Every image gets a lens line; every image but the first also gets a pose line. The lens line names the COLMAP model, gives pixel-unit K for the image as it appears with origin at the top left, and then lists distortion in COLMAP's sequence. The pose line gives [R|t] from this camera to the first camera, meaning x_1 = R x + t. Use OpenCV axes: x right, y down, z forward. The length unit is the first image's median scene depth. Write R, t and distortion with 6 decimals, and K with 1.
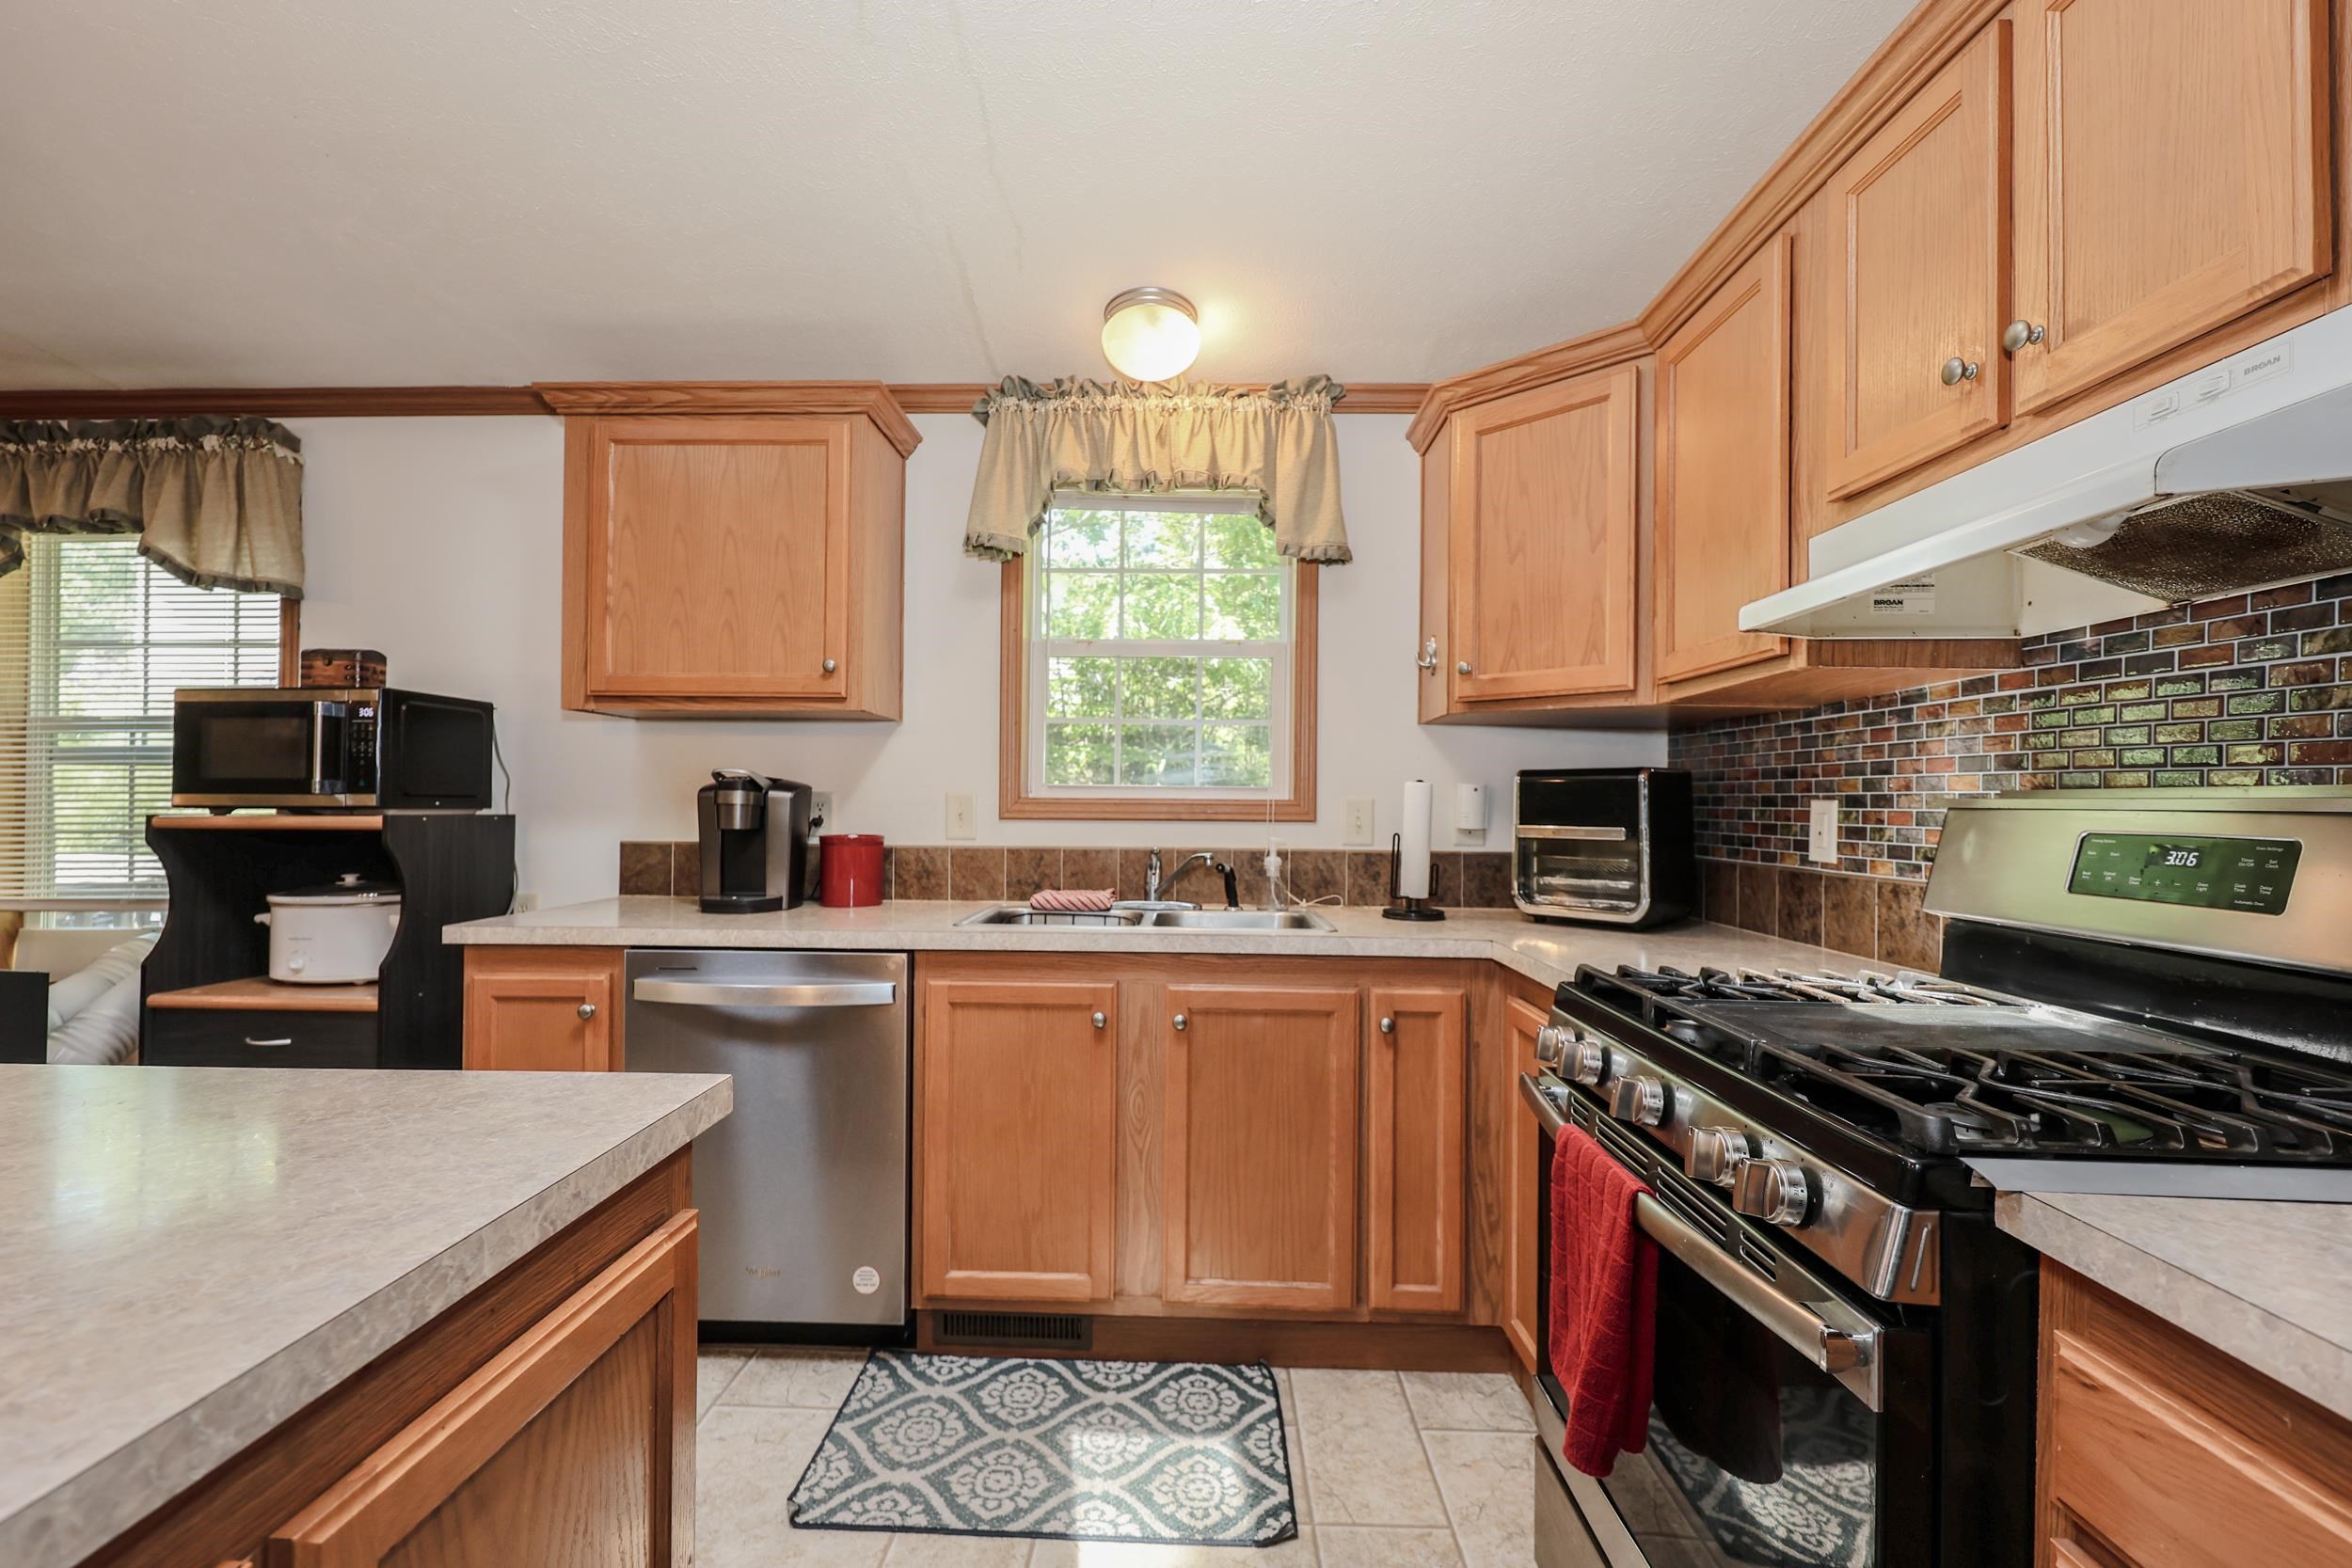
lens RADIAL K [[995.7, 0, 1176.0], [0, 995.7, 784.0], [0, 0, 1]] dist [0.000955, -0.000128]
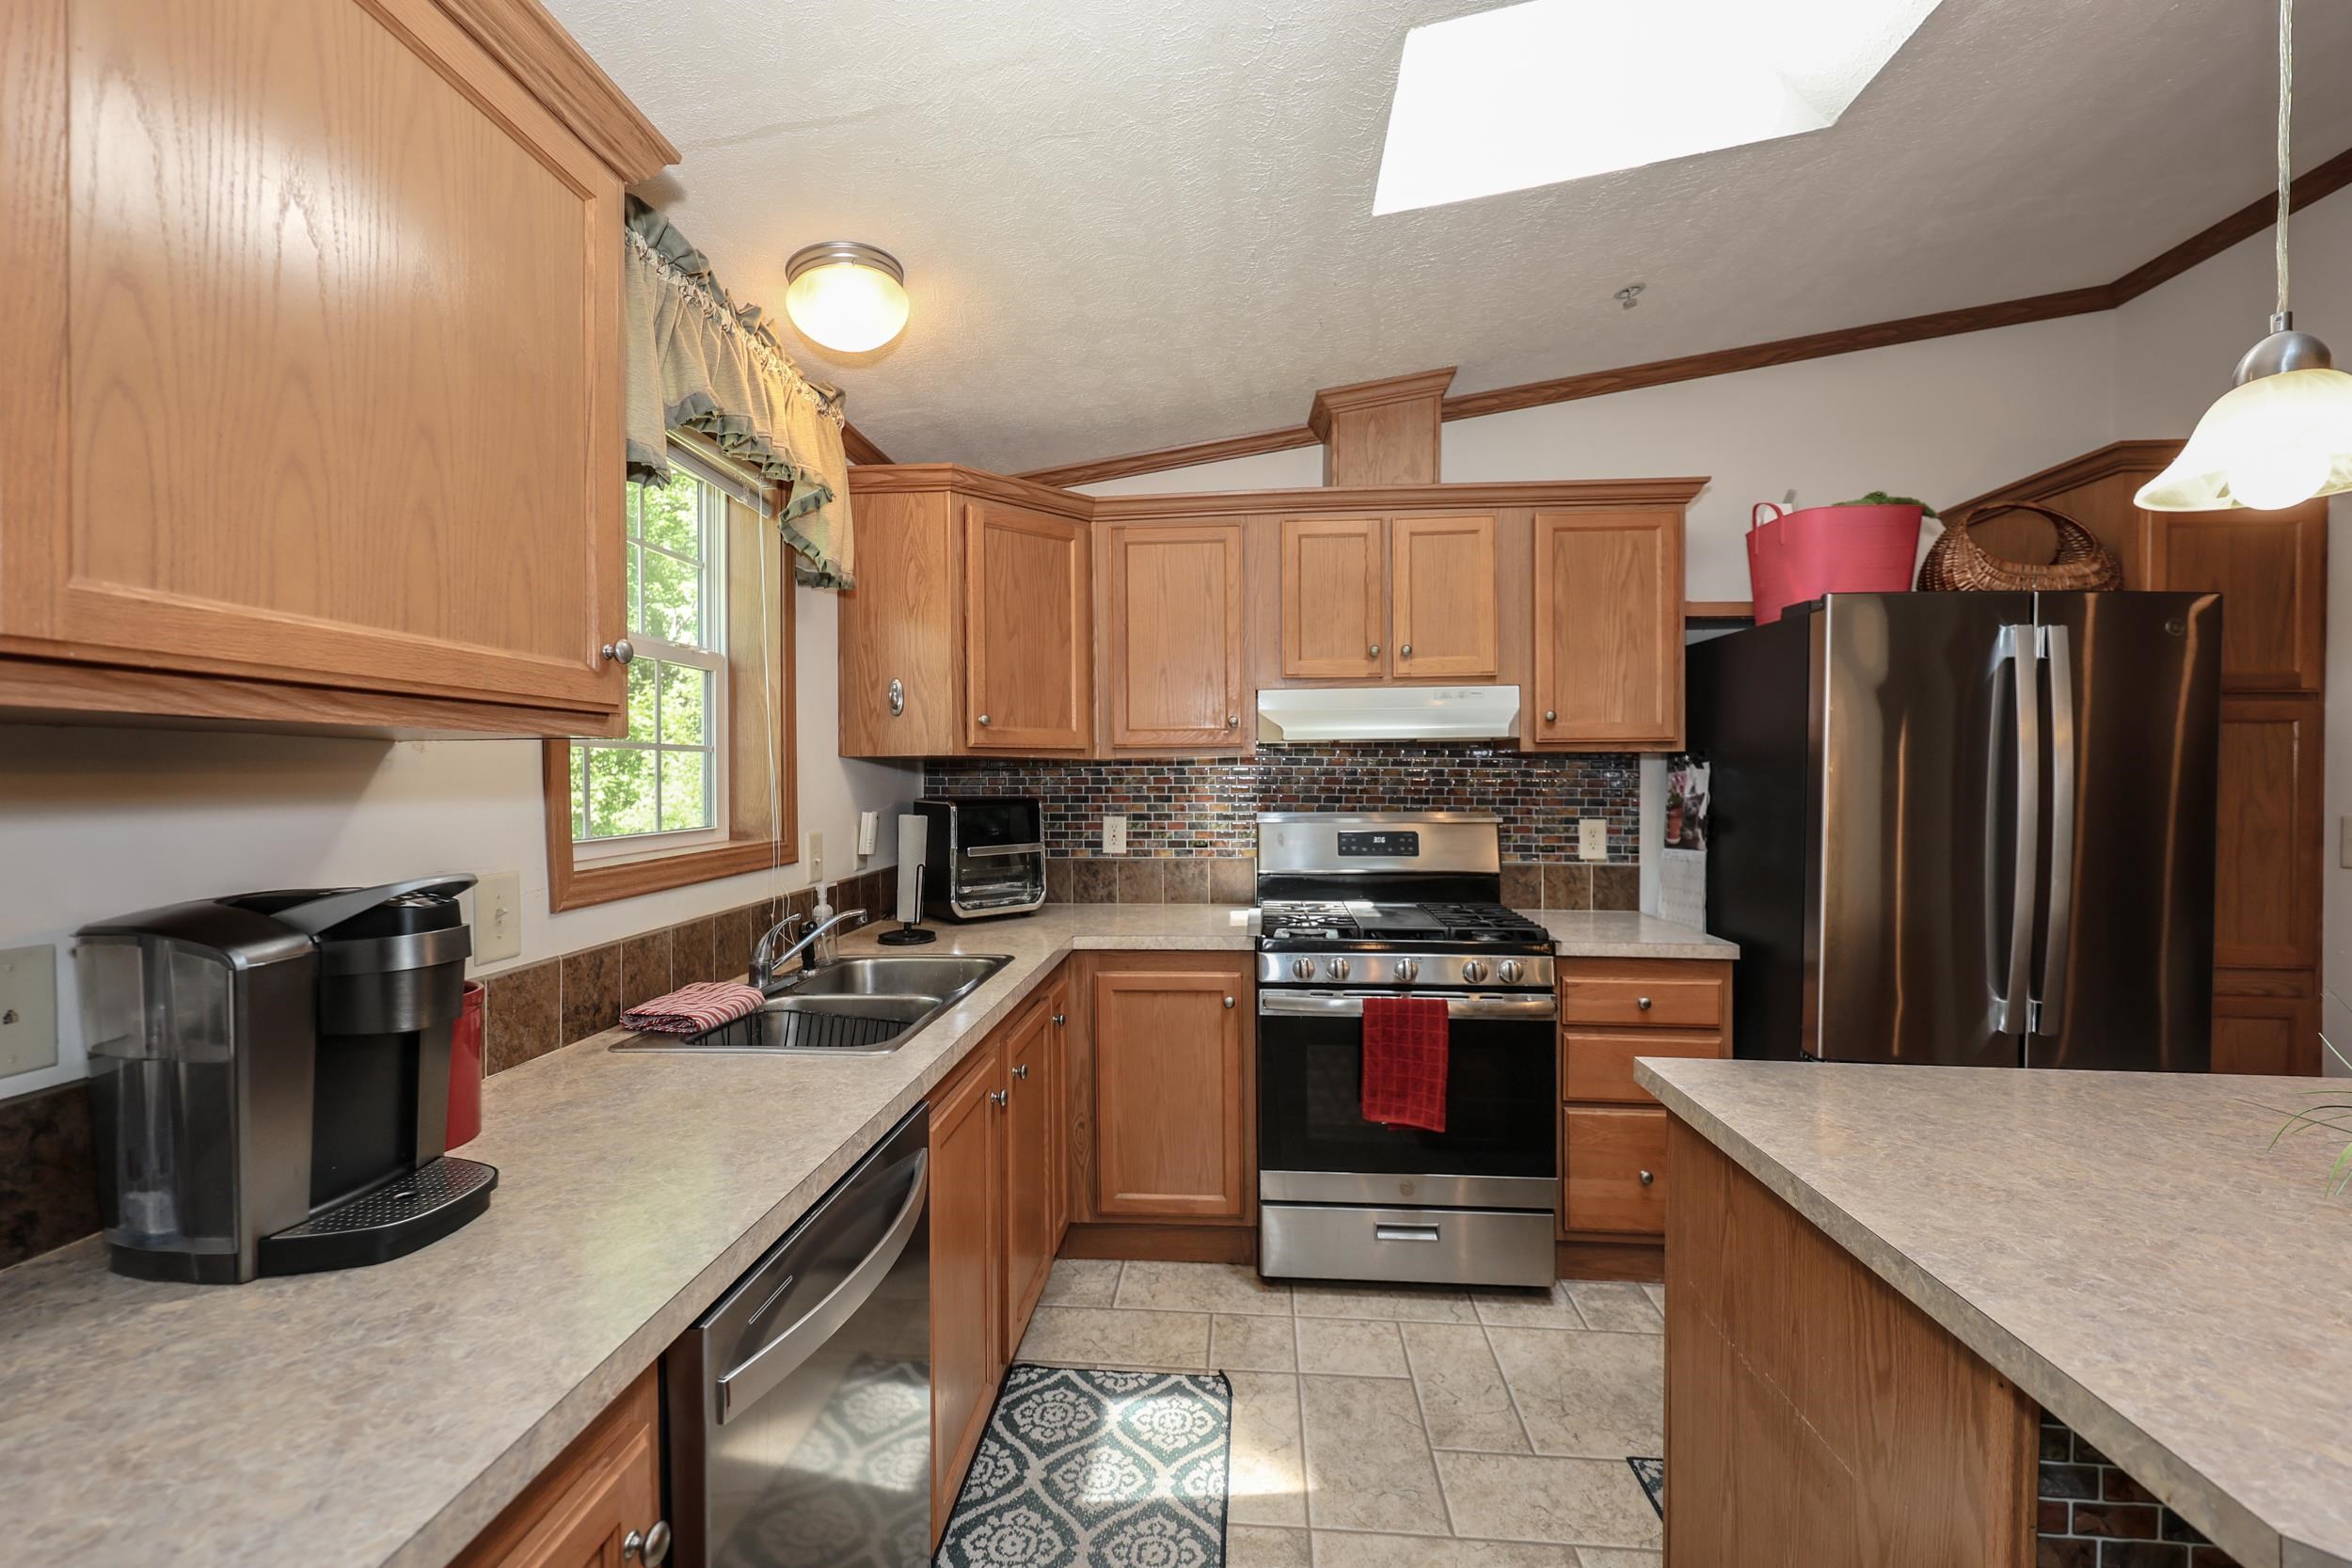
lens RADIAL K [[977.4, 0, 1159.8], [0, 977.4, 780.5], [0, 0, 1]] dist [0.000723, -0.000682]
pose [[0.060589, -0.019317, 0.997976, -1.031750], [-0.009963, 0.999751, 0.019956, -0.081319], [-0.998113, -0.011152, 0.060382, 0.859554]]
